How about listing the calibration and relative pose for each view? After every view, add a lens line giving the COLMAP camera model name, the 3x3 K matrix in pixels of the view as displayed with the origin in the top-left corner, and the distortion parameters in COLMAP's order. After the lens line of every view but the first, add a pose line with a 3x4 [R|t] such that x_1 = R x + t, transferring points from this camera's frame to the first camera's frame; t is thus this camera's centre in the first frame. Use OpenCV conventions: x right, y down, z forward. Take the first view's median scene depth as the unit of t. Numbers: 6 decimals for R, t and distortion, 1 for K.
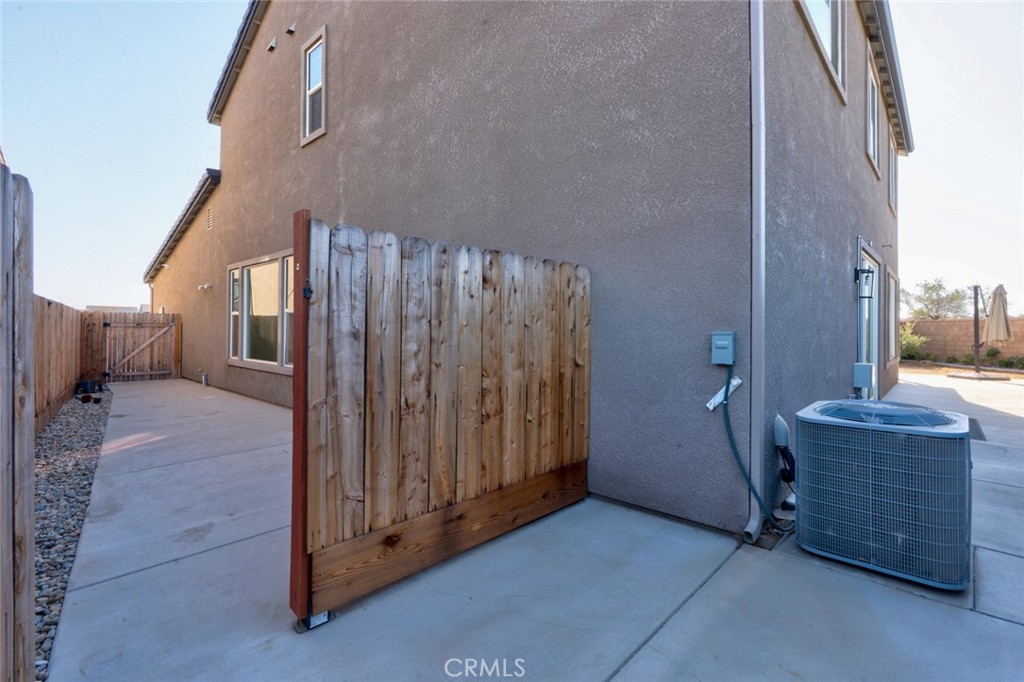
lens RADIAL K [[473.0, 0, 527.4], [0, 473.0, 328.2], [0, 0, 1]] dist [-0.011077, 0.004555]
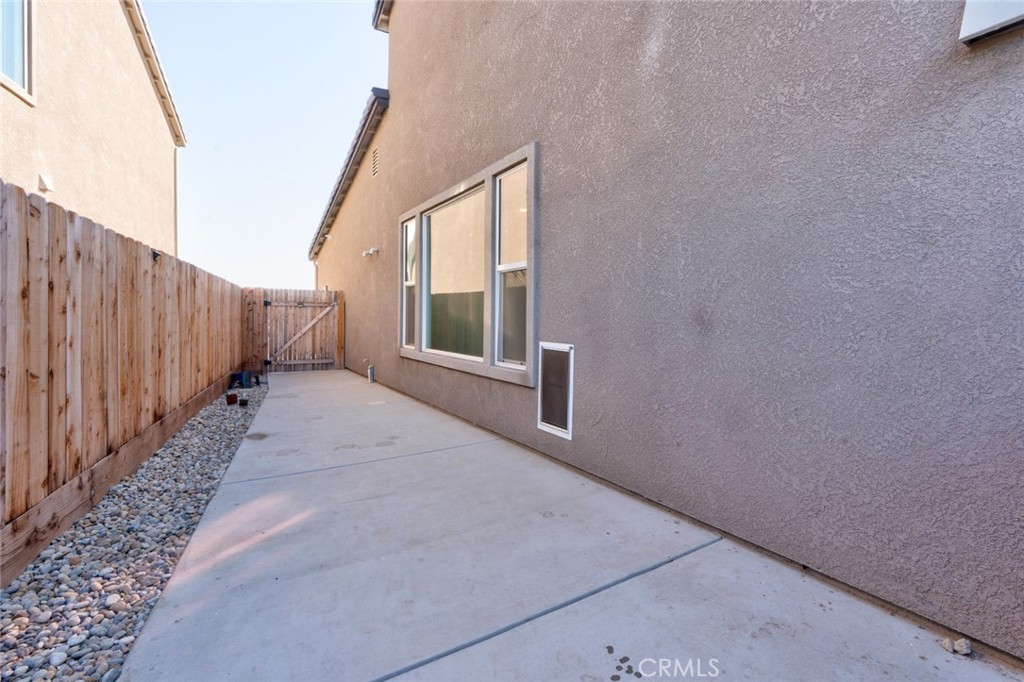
lens RADIAL K [[473.0, 0, 523.2], [0, 473.0, 330.0], [0, 0, 1]] dist [-0.011077, 0.004555]
pose [[0.962141, 0.011298, -0.272317, -0.231323], [-0.003951, 0.999614, 0.027515, 0.015331], [0.272522, -0.025397, 0.961814, 0.321333]]
